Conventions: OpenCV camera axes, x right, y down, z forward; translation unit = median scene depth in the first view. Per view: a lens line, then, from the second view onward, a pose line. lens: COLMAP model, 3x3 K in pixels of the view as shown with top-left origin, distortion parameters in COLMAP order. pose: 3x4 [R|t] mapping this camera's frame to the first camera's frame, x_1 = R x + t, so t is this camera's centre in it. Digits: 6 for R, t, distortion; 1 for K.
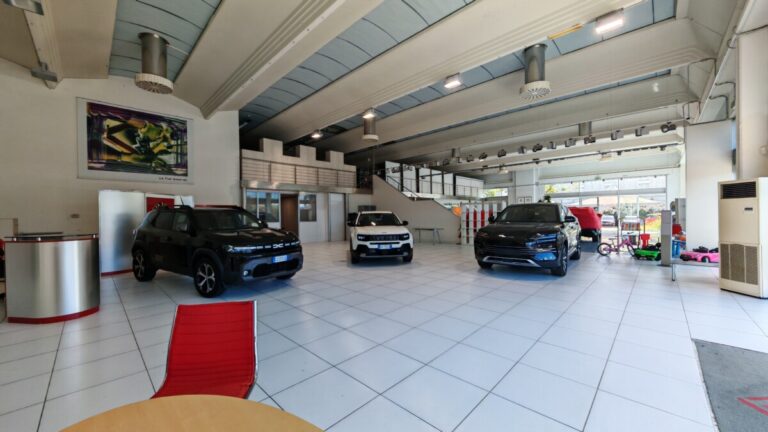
lens RADIAL K [[285.1, 0, 384.6], [0, 285.1, 214.8], [0, 0, 1]] dist [-0.001478, -0.000023]
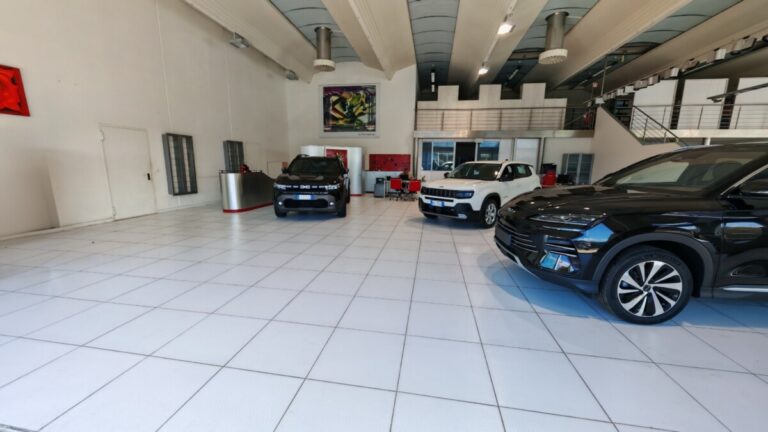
lens RADIAL K [[285.1, 0, 384.6], [0, 285.1, 214.8], [0, 0, 1]] dist [-0.001478, -0.000023]
pose [[0.565169, 0.165443, -0.808216, 0.452347], [-0.021243, 0.982279, 0.186219, -0.006335], [0.824702, -0.088076, 0.558668, 0.298855]]
